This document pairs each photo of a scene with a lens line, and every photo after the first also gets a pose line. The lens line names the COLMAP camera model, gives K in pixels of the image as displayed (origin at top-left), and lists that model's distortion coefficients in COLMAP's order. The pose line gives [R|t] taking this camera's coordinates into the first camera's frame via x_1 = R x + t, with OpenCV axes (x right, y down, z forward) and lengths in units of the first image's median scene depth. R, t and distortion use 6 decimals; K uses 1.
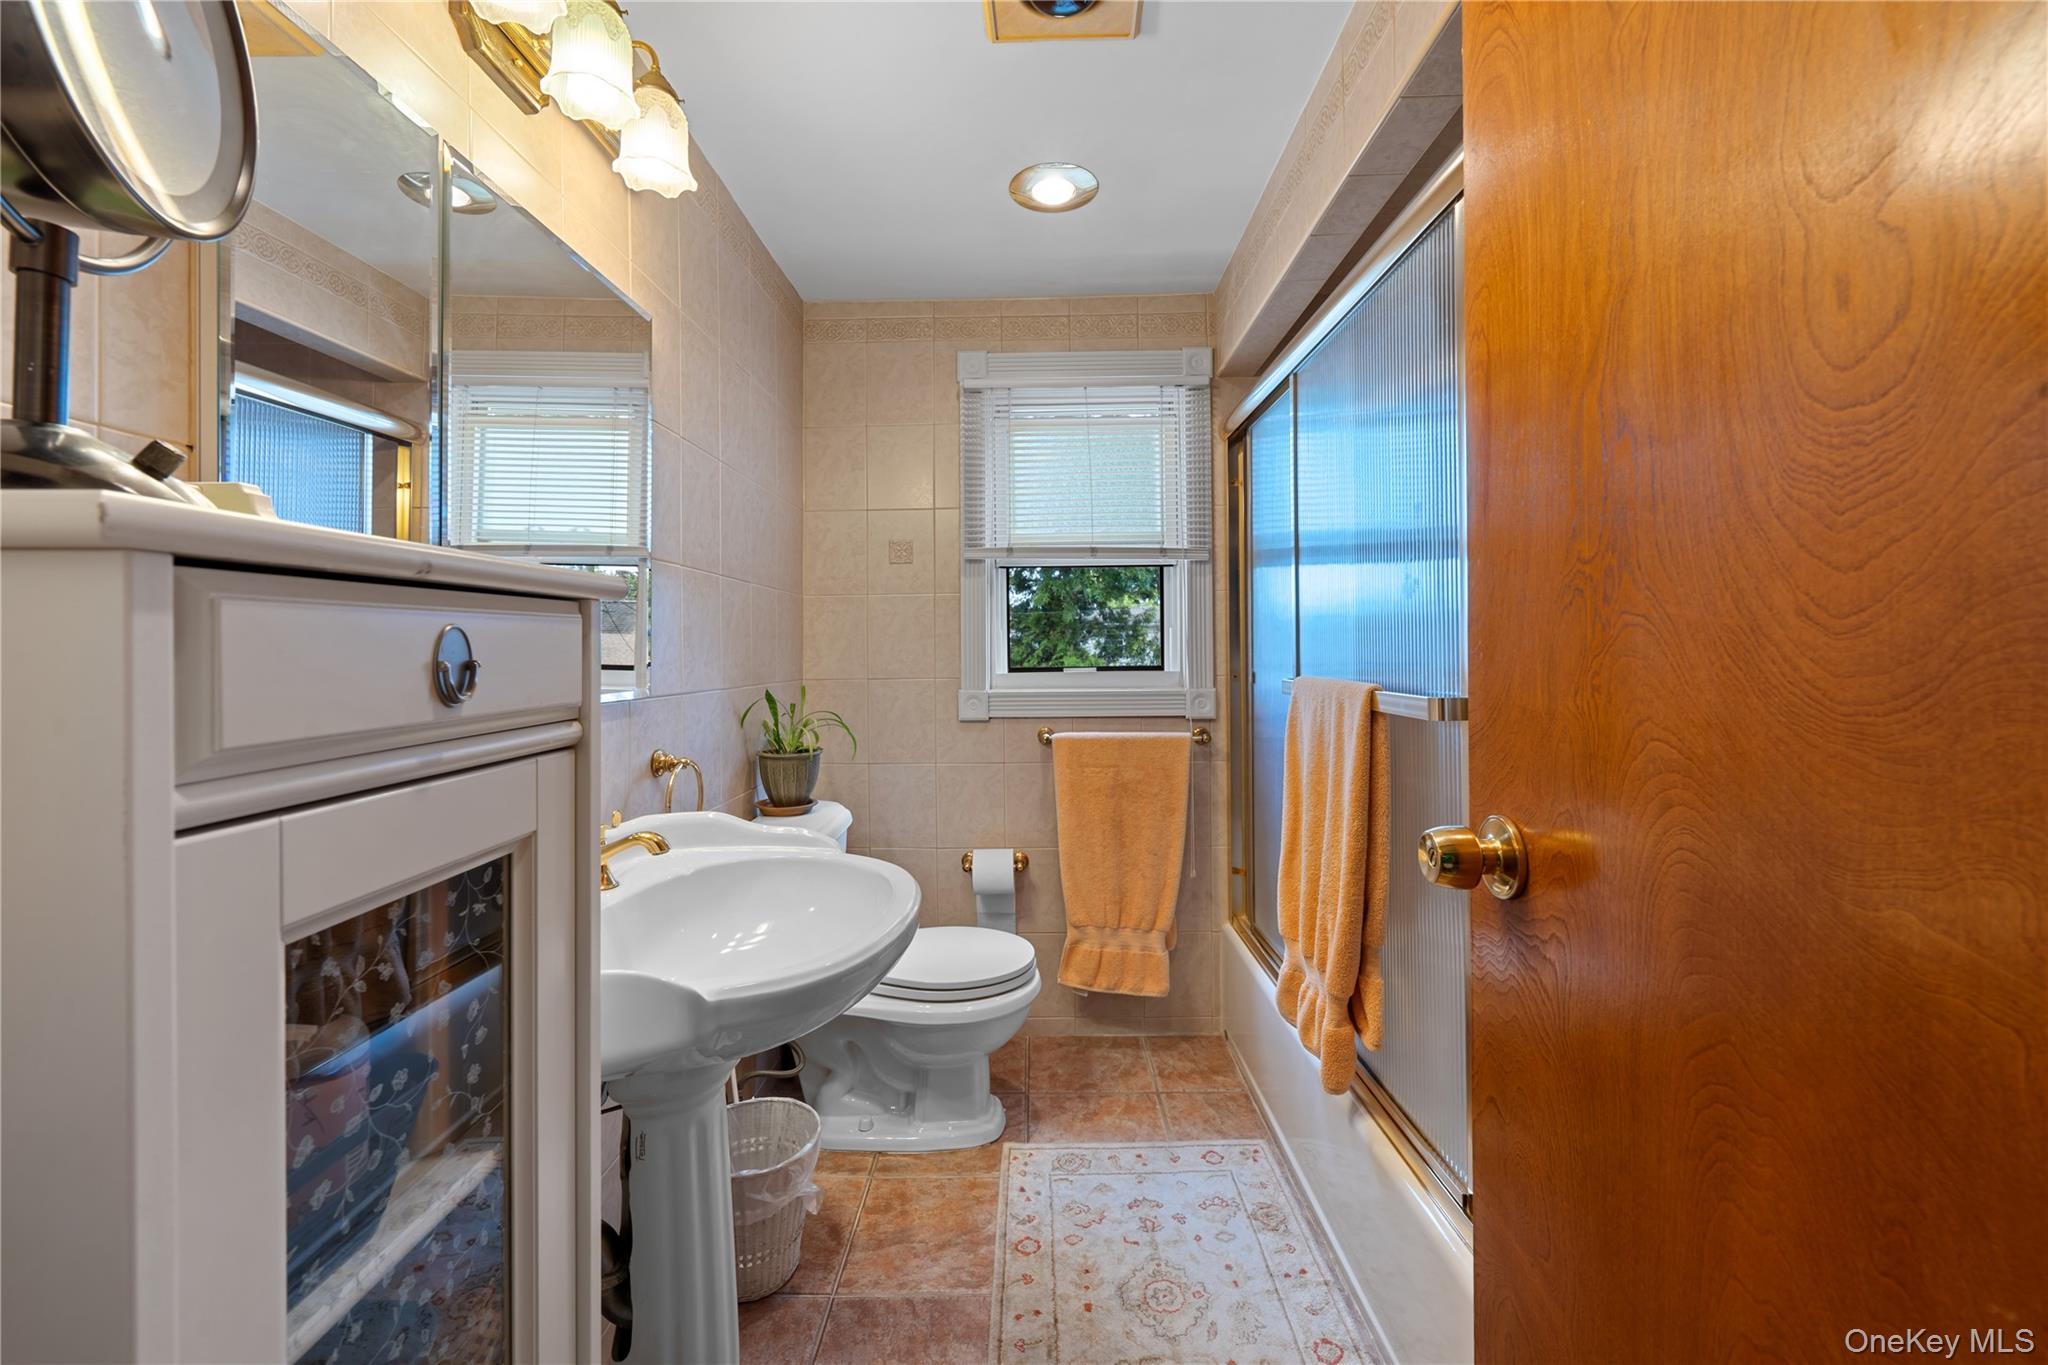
lens RADIAL K [[839.0, 0, 1039.2], [0, 839.0, 650.8], [0, 0, 1]] dist [-0.000702, -0.000954]
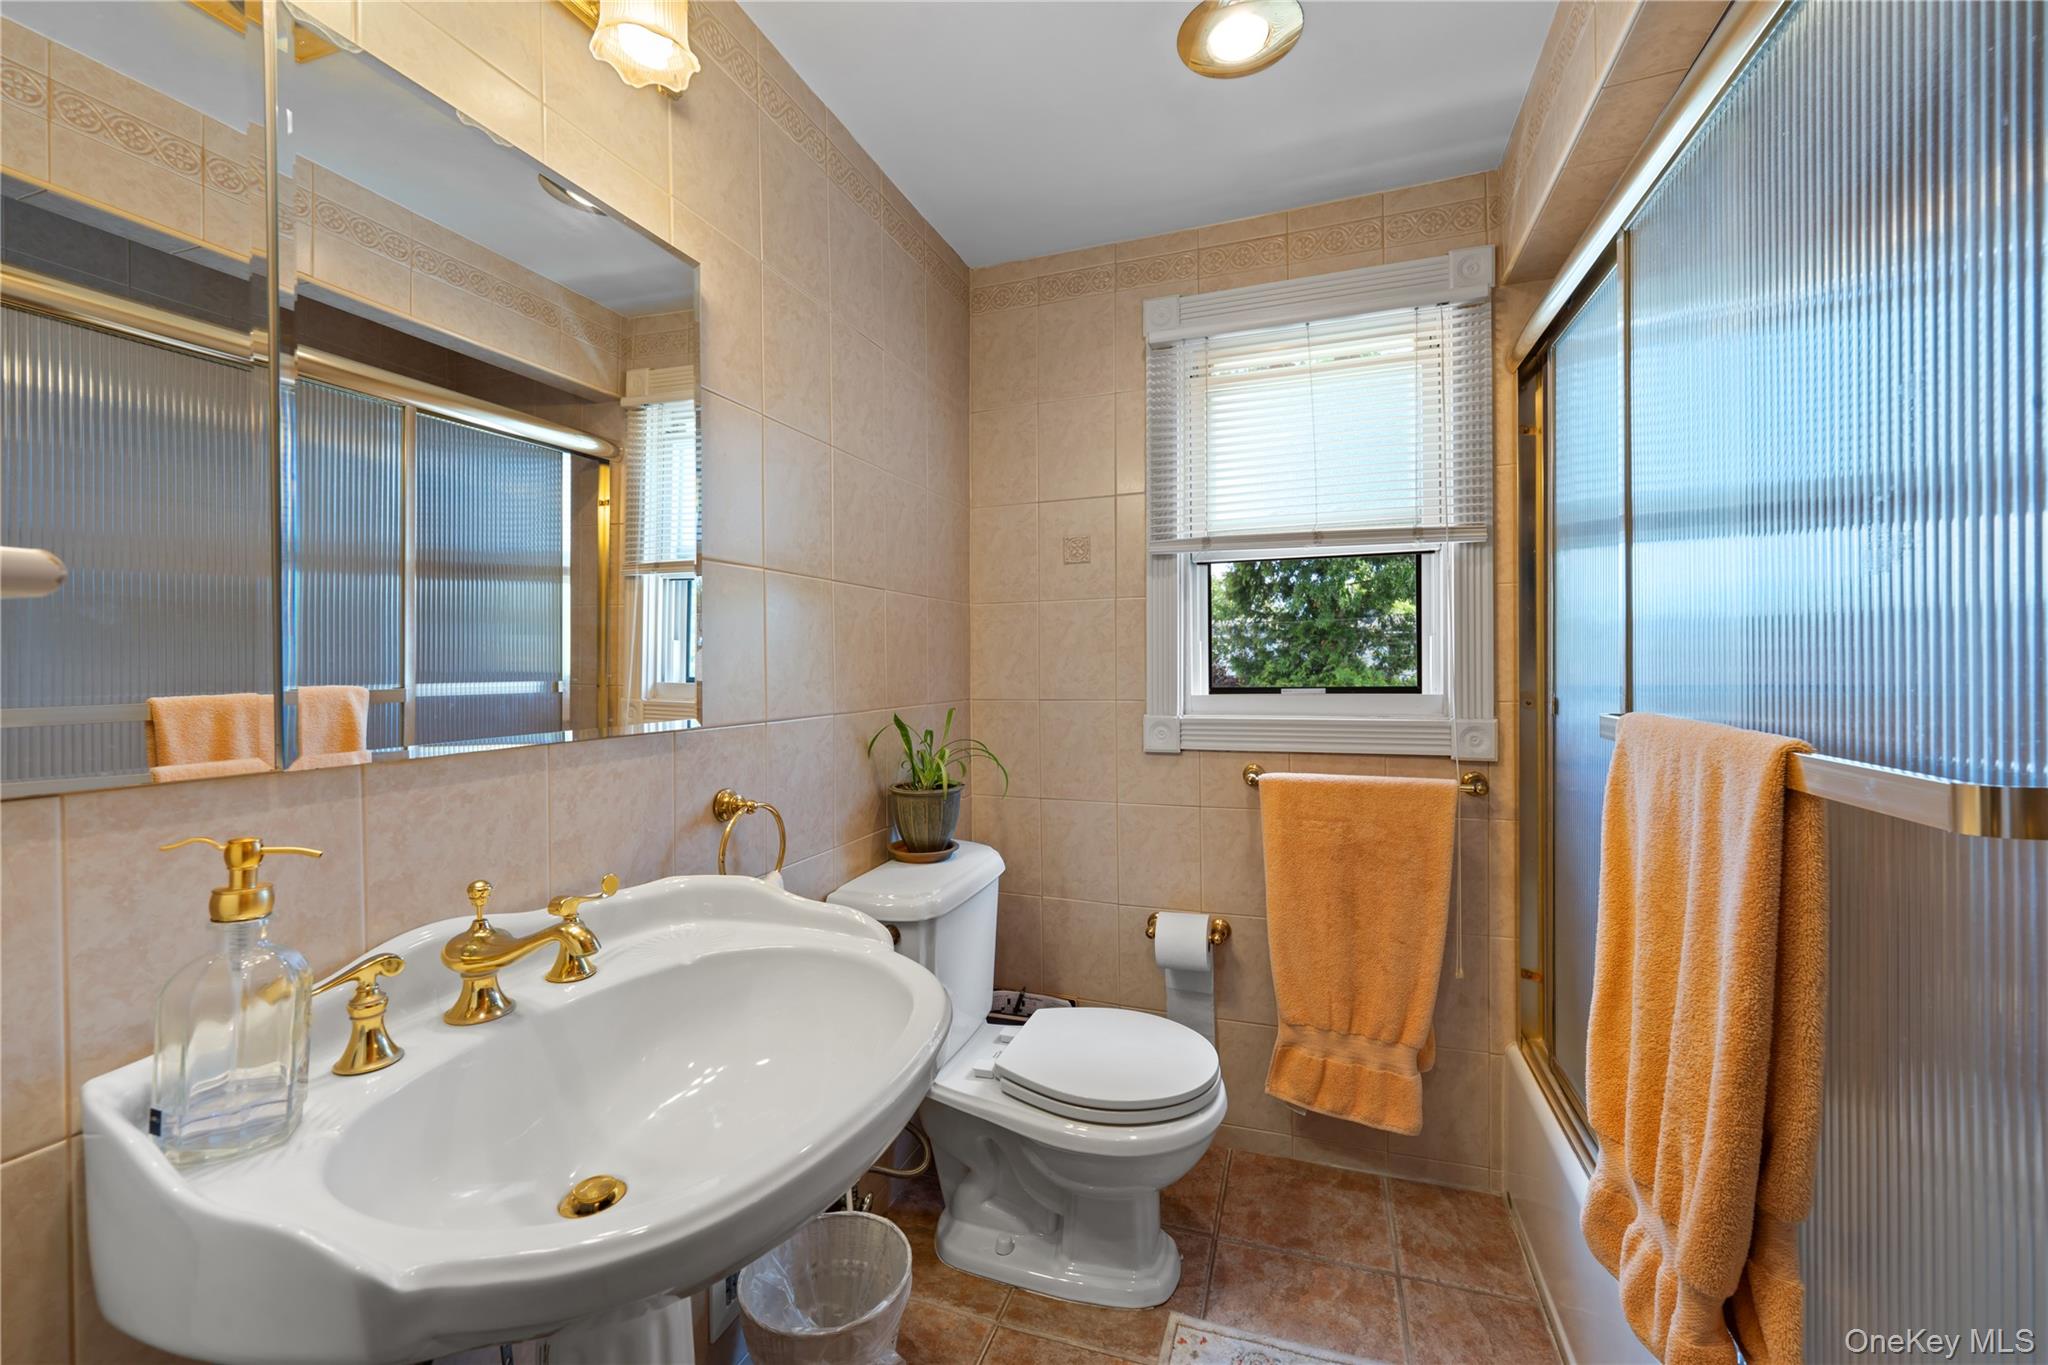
lens RADIAL K [[839.0, 0, 1029.2], [0, 839.0, 669.7], [0, 0, 1]] dist [-0.000702, -0.000954]
pose [[0.946842, 0.005038, -0.321659, 0.066174], [-0.001774, 0.999944, 0.010441, -0.005981], [0.321693, -0.009315, 0.946798, 0.202349]]
